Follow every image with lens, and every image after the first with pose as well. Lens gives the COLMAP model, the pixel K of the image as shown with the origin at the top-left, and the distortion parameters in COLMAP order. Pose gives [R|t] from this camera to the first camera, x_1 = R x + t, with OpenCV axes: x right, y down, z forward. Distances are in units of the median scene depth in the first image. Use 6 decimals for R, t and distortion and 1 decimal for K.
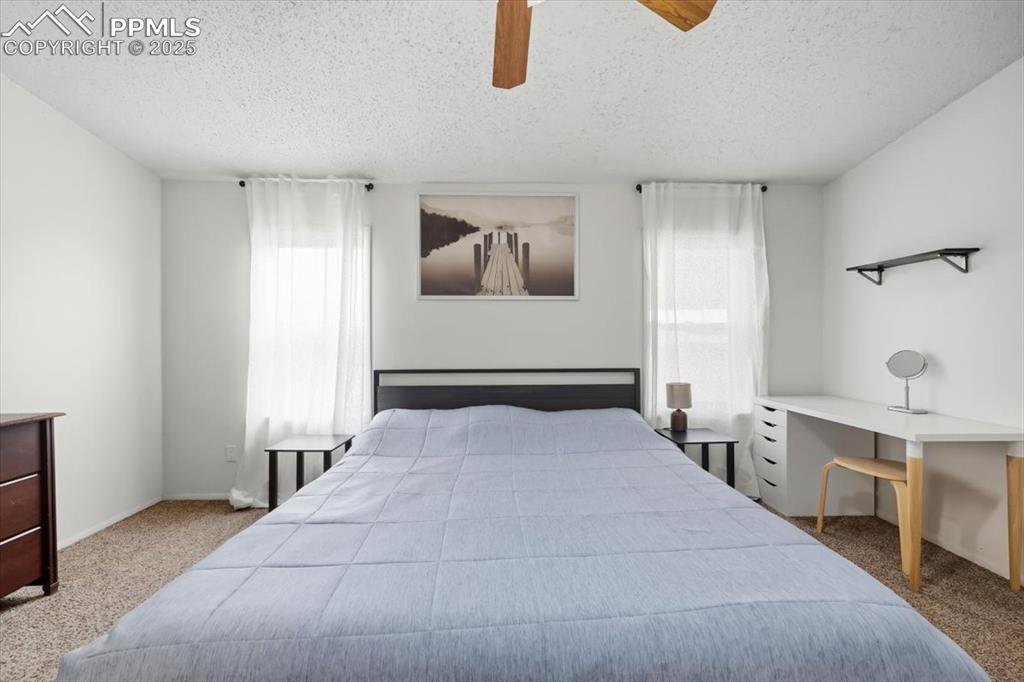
lens RADIAL K [[422.3, 0, 512.1], [0, 422.3, 338.3], [0, 0, 1]] dist [-0.000994, -0.000241]
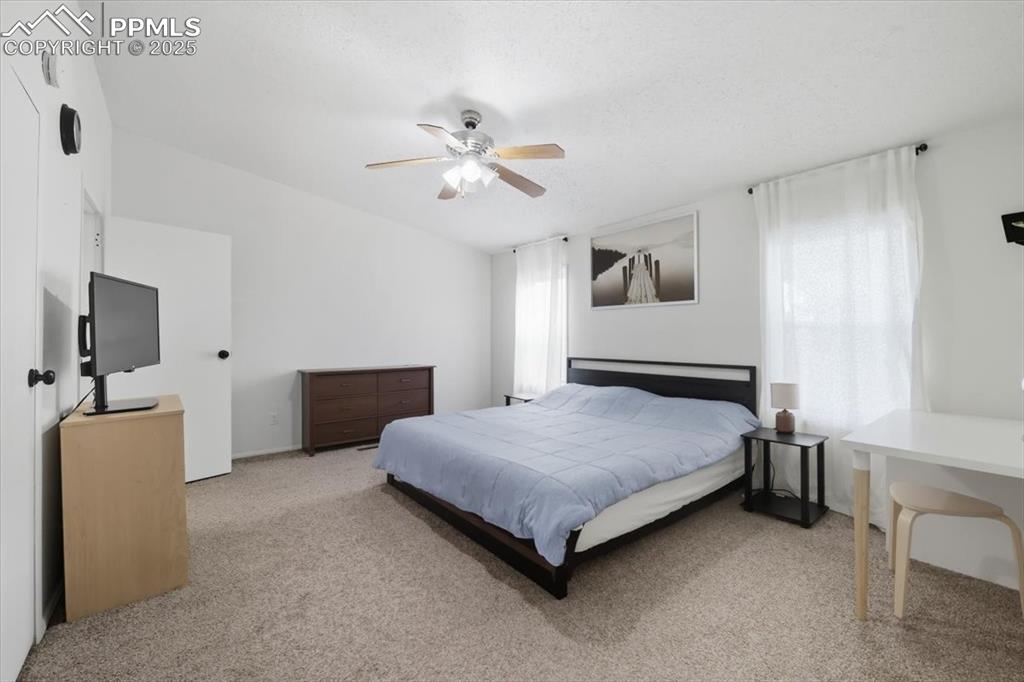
lens RADIAL K [[403.8, 0, 512.0], [0, 403.8, 341.0], [0, 0, 1]] dist [-0.009465, -0.000090]
pose [[0.610525, 0.009990, -0.791934, 0.713981], [-0.008323, 0.999946, 0.006198, 0.008649], [0.791953, 0.002807, 0.610575, -0.062841]]
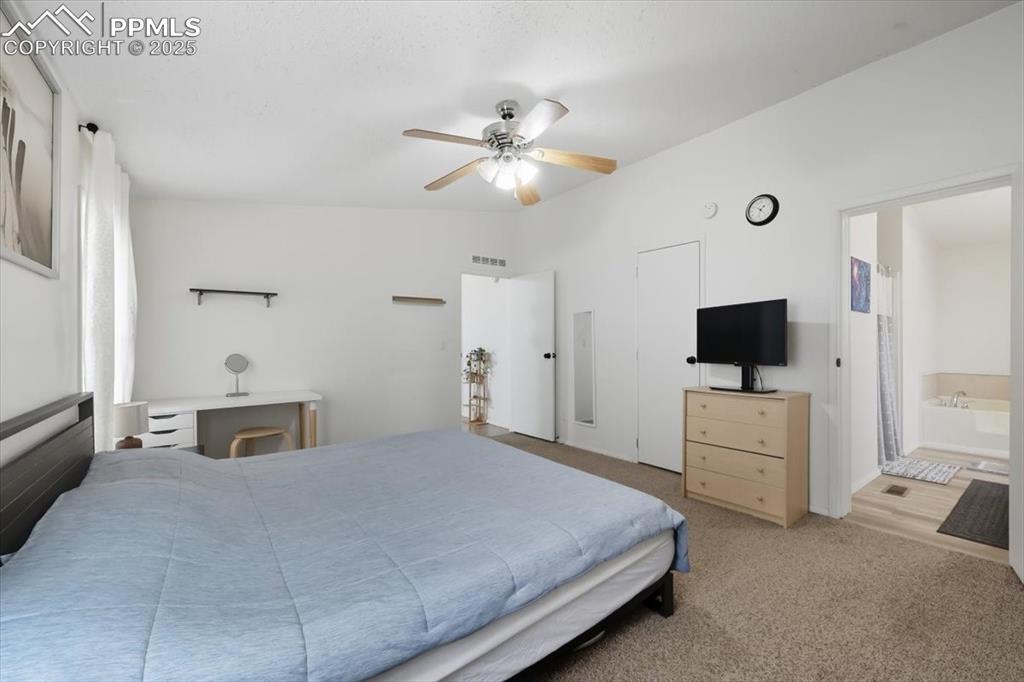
lens RADIAL K [[412.4, 0, 515.5], [0, 412.4, 340.7], [0, 0, 1]] dist [0.000091, -0.000298]
pose [[-0.565838, 0.007213, 0.824485, -0.630345], [0.007333, 0.999966, -0.003715, -0.004401], [-0.824484, 0.003944, -0.565871, 0.813632]]
